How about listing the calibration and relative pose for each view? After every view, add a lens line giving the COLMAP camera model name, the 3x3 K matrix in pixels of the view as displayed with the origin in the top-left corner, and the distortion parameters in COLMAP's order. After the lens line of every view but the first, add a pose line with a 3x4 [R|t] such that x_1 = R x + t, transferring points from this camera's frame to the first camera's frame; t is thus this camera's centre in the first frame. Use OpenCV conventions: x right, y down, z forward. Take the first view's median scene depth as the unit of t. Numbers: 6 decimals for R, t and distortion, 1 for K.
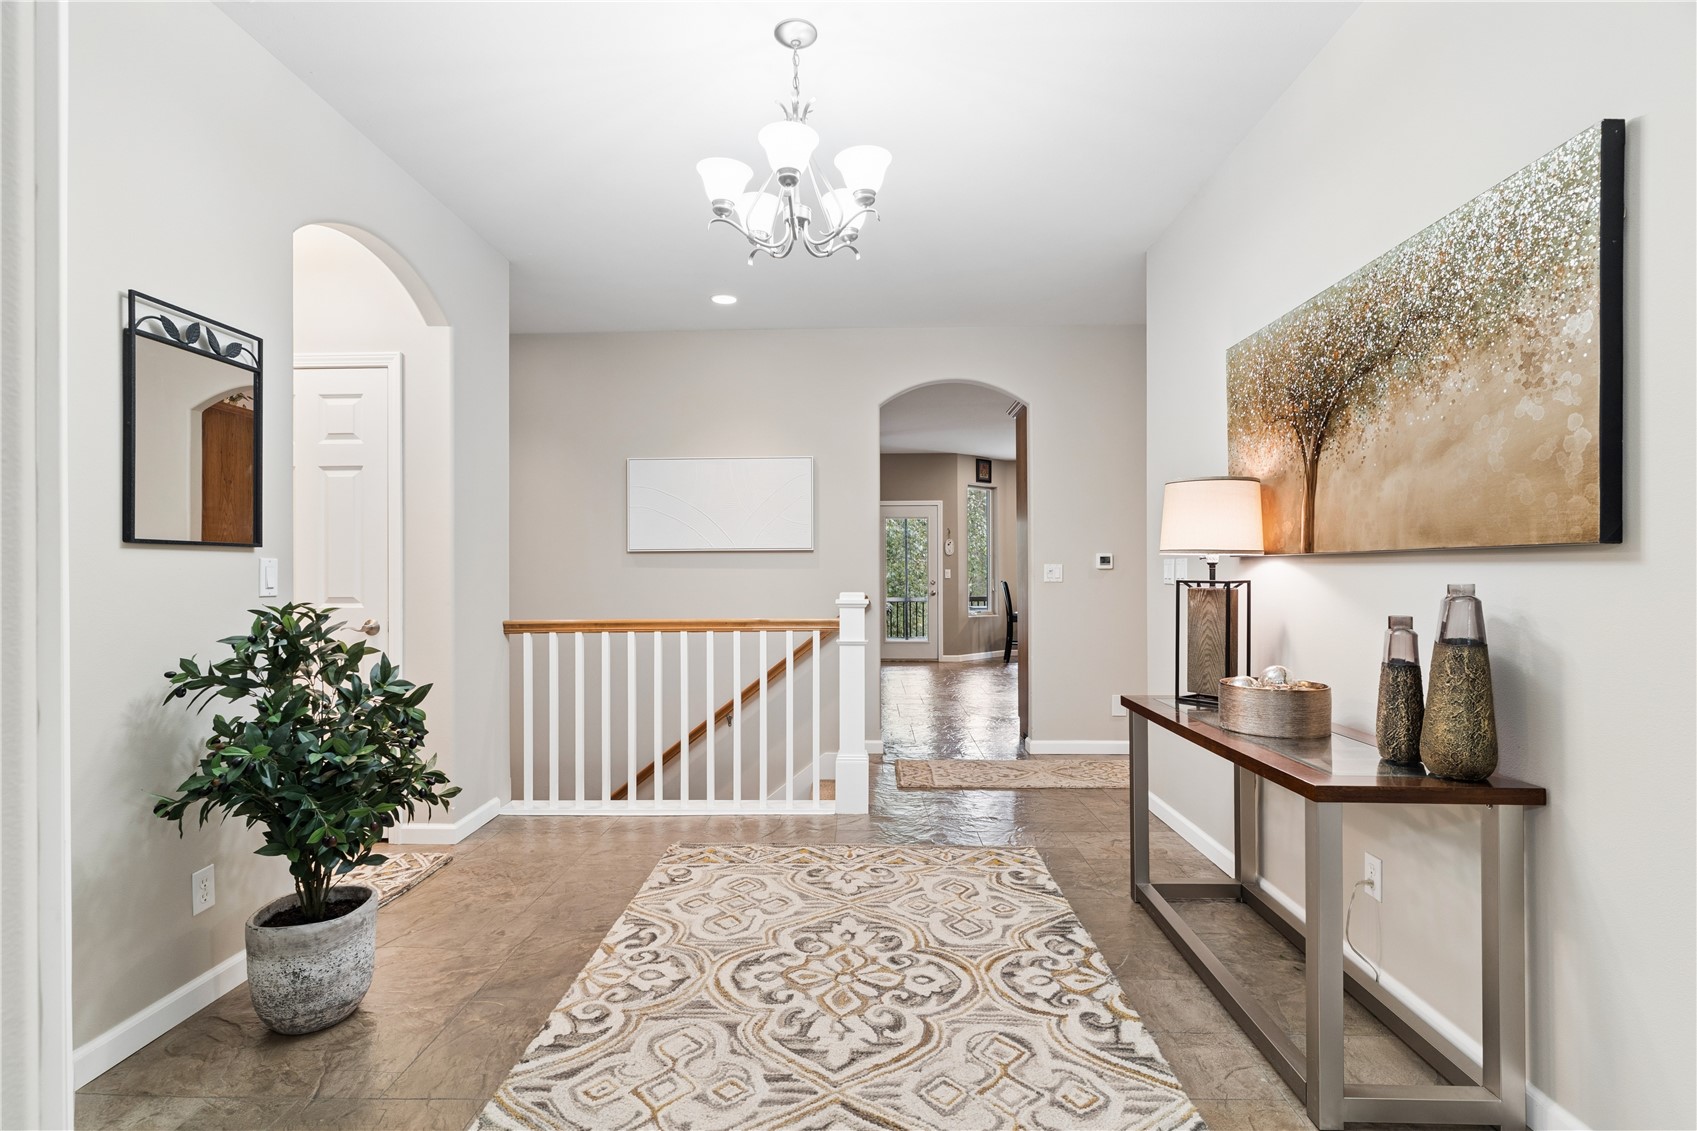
lens RADIAL K [[820.2, 0, 846.8], [0, 820.2, 575.9], [0, 0, 1]] dist [0.009695, -0.002198]
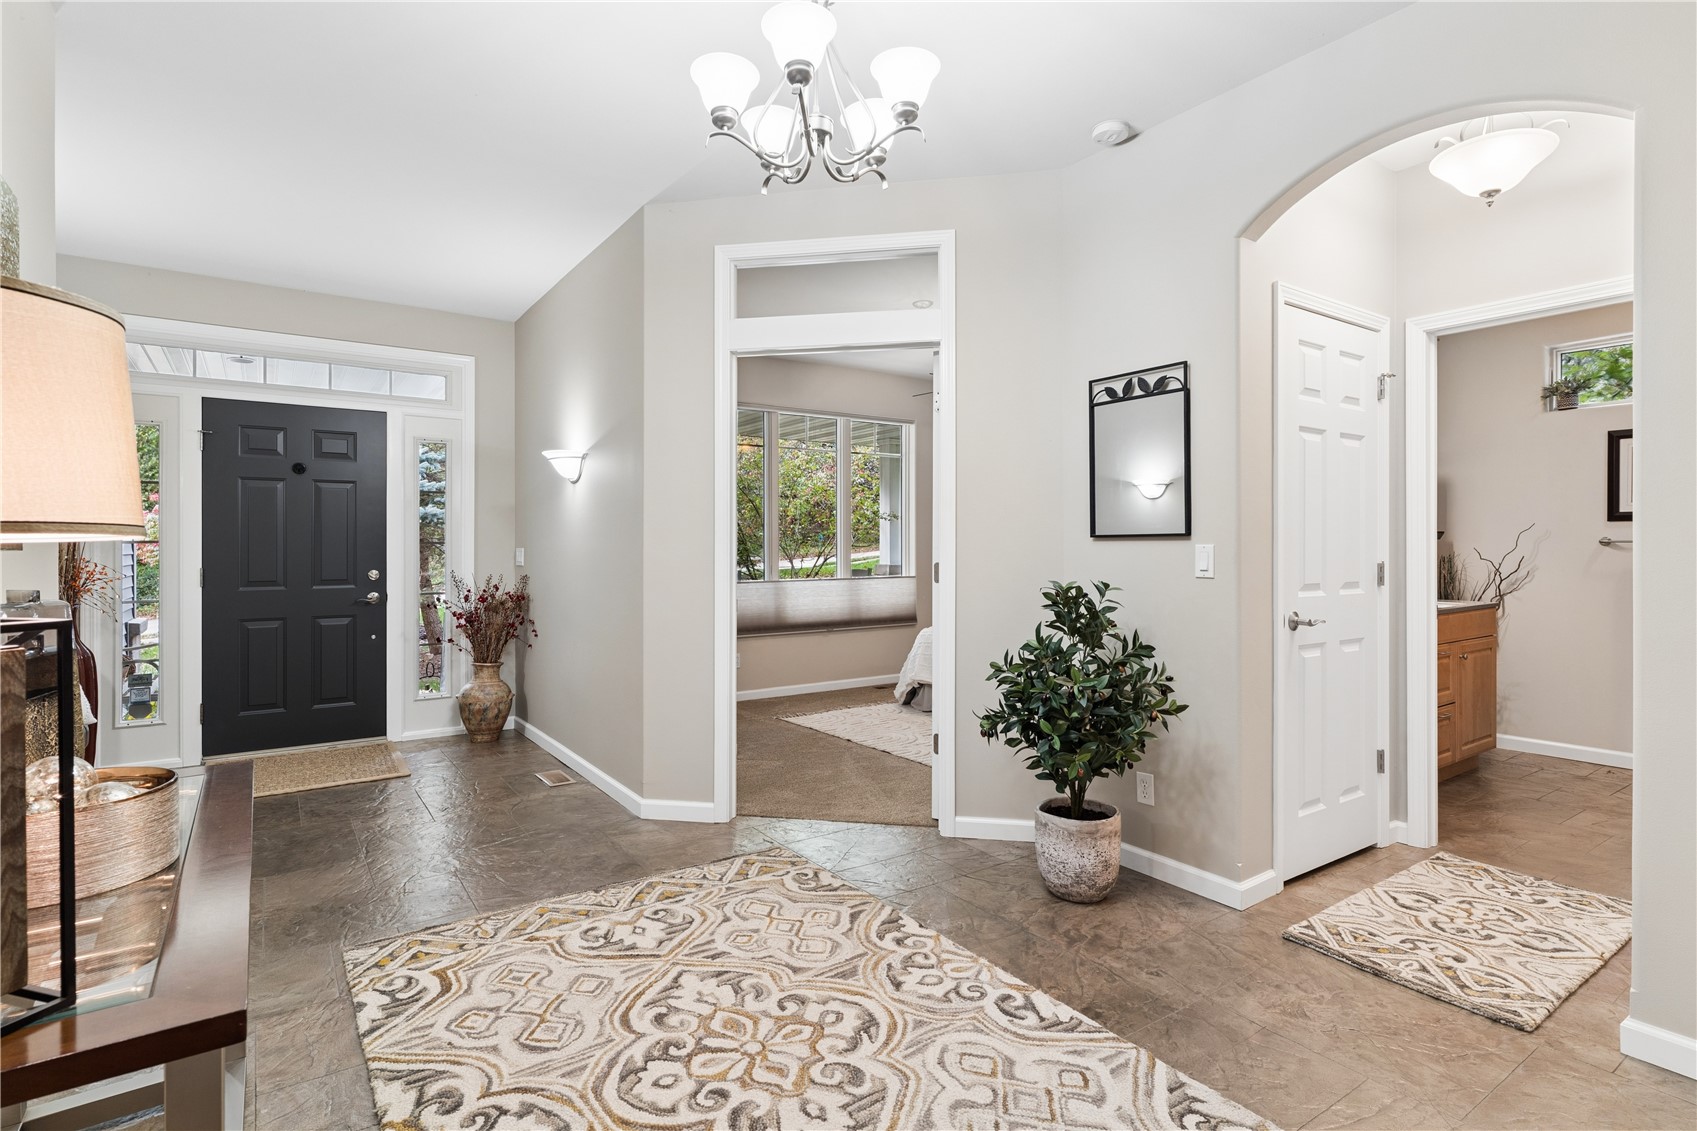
lens RADIAL K [[820.2, 0, 817.7], [0, 820.2, 541.3], [0, 0, 1]] dist [0.009695, -0.002198]
pose [[-0.817600, 0.003787, -0.575775, 0.460444], [0.006258, 0.999978, -0.002310, -0.030231], [0.575753, -0.005492, -0.817605, 1.863371]]
